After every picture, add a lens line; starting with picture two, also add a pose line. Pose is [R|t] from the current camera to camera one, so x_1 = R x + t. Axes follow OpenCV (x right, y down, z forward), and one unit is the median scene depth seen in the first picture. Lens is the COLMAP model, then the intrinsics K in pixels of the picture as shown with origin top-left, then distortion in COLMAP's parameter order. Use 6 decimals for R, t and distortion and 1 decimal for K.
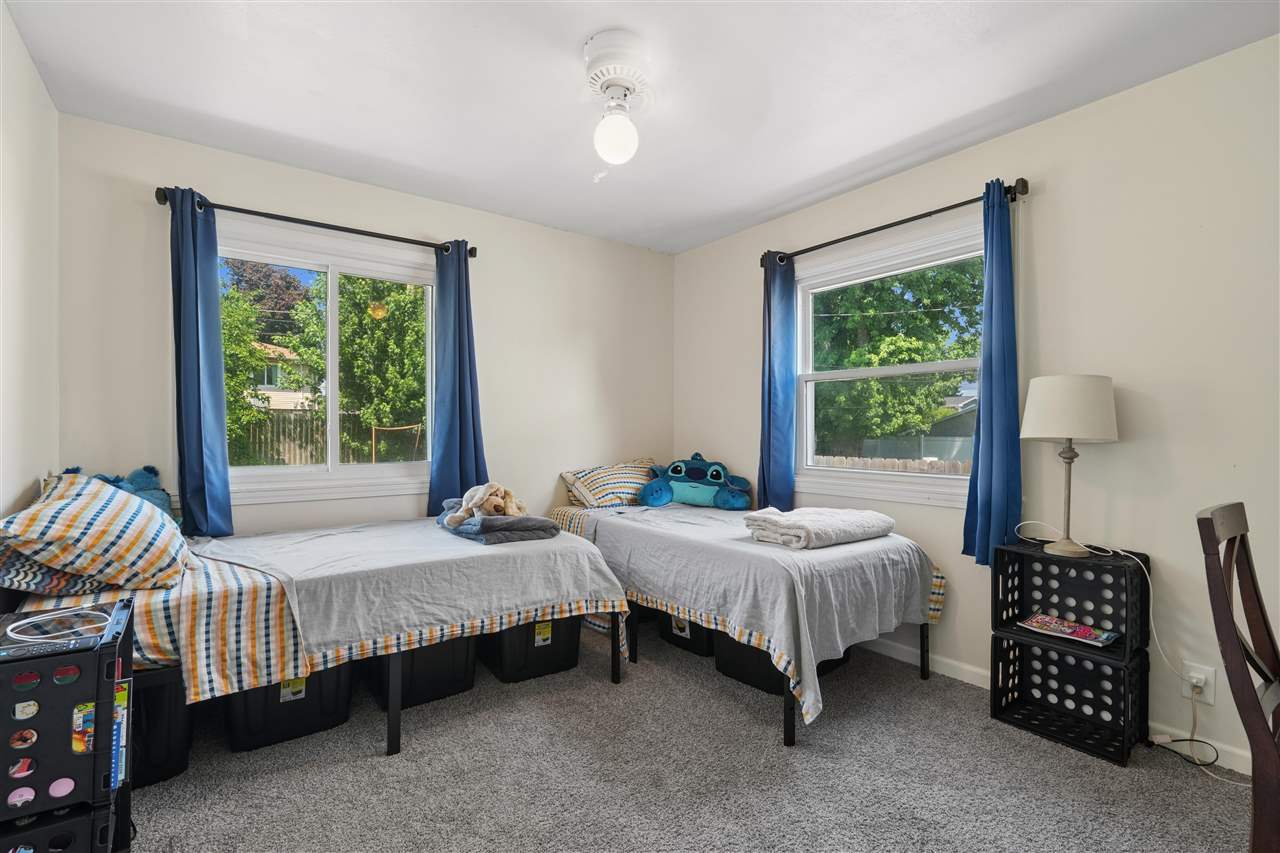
lens RADIAL K [[587.8, 0, 627.5], [0, 587.8, 427.1], [0, 0, 1]] dist [-0.003426, 0.000019]
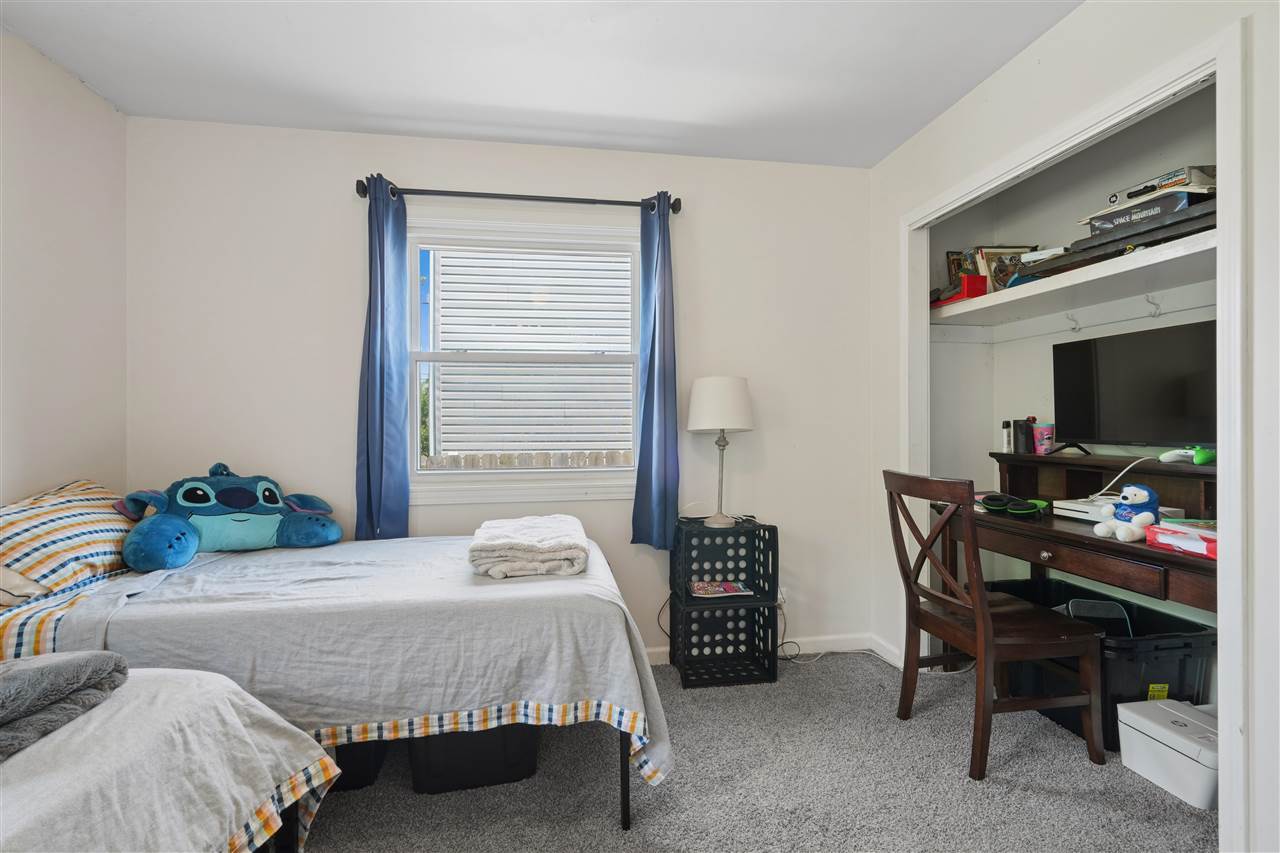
lens RADIAL K [[590.6, 0, 640.4], [0, 590.6, 420.4], [0, 0, 1]] dist [-0.015326, 0.014508]
pose [[0.445496, -0.000175, 0.895284, -0.347839], [0.001916, 0.999998, -0.000759, 0.001703], [-0.895282, 0.002053, 0.445496, 0.527670]]
